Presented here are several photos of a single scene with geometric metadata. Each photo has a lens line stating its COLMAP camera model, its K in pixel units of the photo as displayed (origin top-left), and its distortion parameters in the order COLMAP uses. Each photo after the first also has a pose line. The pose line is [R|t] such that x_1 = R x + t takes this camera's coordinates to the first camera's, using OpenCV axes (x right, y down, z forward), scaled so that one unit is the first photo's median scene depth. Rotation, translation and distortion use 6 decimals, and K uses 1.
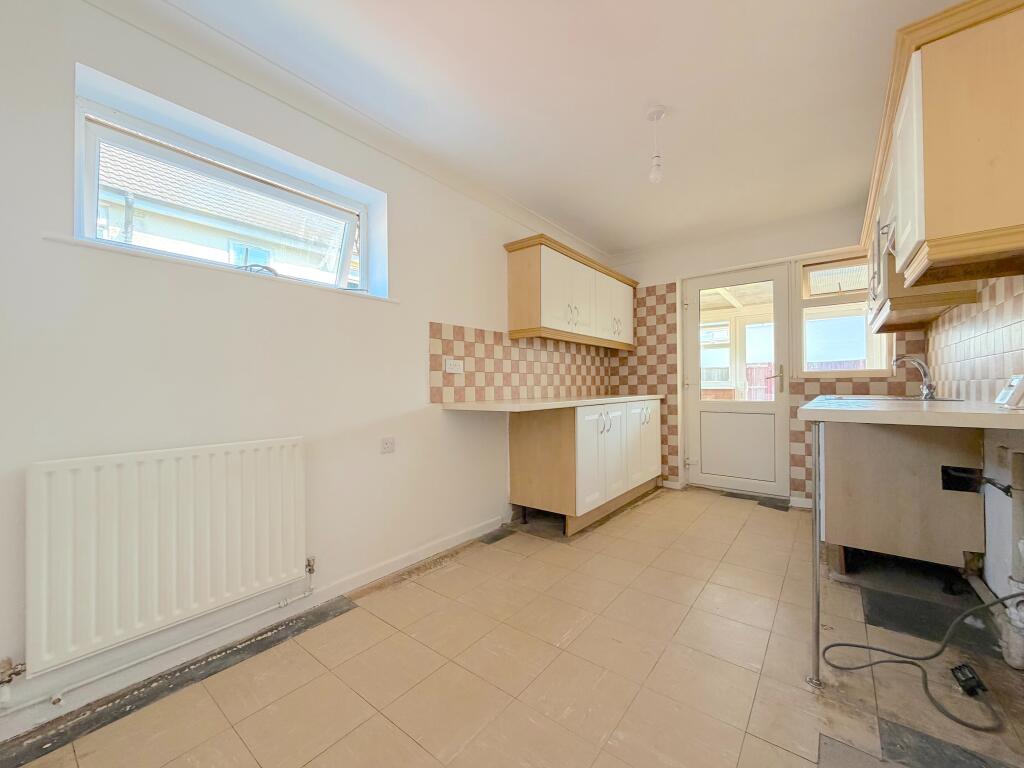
lens RADIAL K [[407.2, 0, 507.2], [0, 407.2, 384.0], [0, 0, 1]] dist [0.000177, 0.000008]
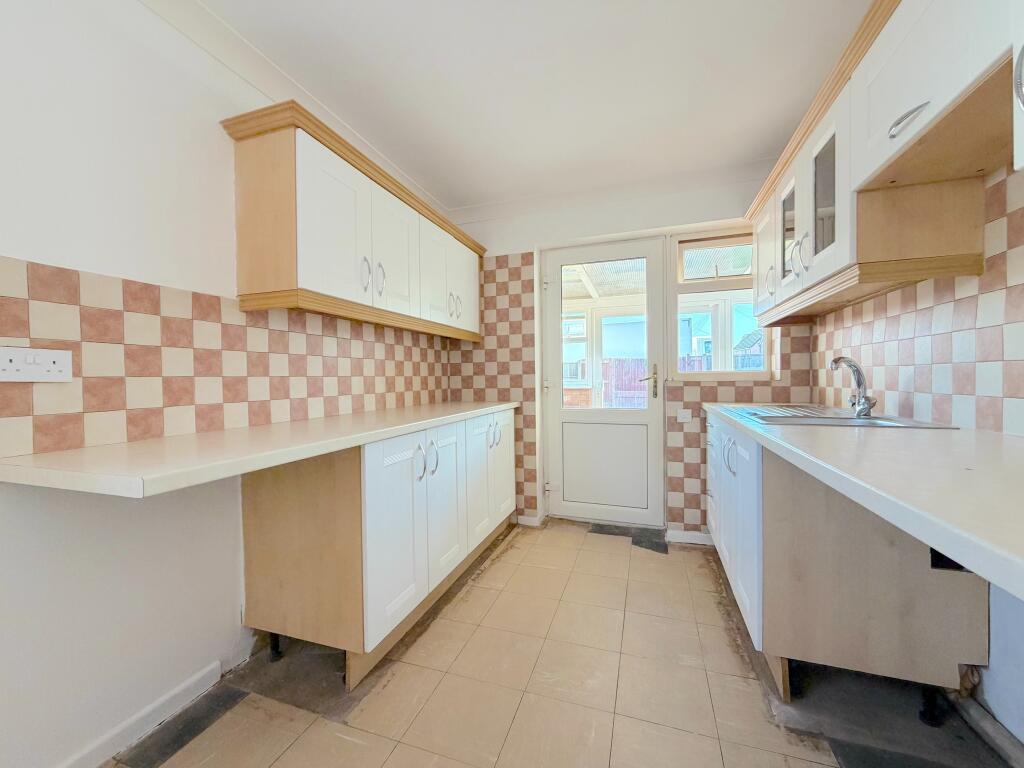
lens RADIAL K [[407.2, 0, 507.2], [0, 407.2, 384.0], [0, 0, 1]] dist [0.000177, 0.000008]
pose [[0.941783, -0.008362, 0.336117, 0.117304], [0.002682, 0.999846, 0.017360, -0.020155], [-0.336210, -0.015448, 0.941660, 0.312531]]
